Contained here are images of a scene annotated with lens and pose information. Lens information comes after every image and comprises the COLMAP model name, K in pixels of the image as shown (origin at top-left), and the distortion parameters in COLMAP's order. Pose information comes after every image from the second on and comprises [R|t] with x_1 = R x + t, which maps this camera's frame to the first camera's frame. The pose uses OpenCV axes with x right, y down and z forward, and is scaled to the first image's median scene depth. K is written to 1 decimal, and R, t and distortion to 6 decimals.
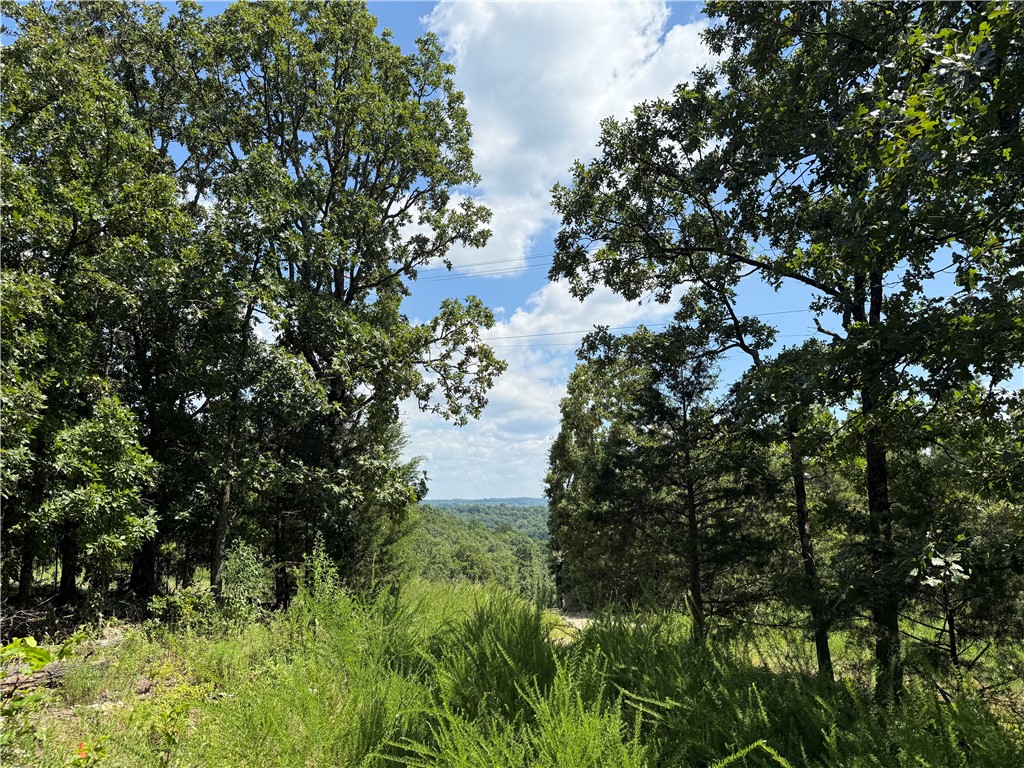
lens RADIAL K [[631.1, 0, 512.0], [0, 631.1, 384.0], [0, 0, 1]] dist [0.001763, 0.000082]
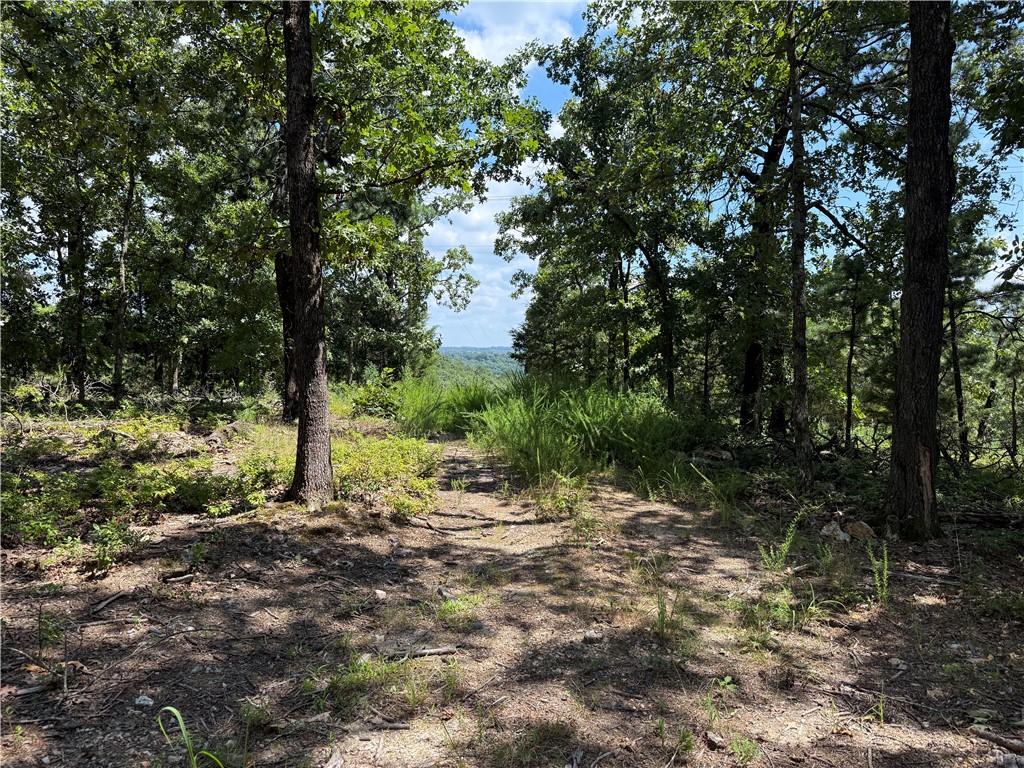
lens RADIAL K [[631.1, 0, 512.0], [0, 631.1, 384.0], [0, 0, 1]] dist [0.001763, 0.000082]
pose [[0.999836, 0.014416, -0.010930, 0.122596], [-0.011428, 0.971648, 0.236155, -0.194296], [0.014025, -0.235991, 0.971654, -1.047017]]
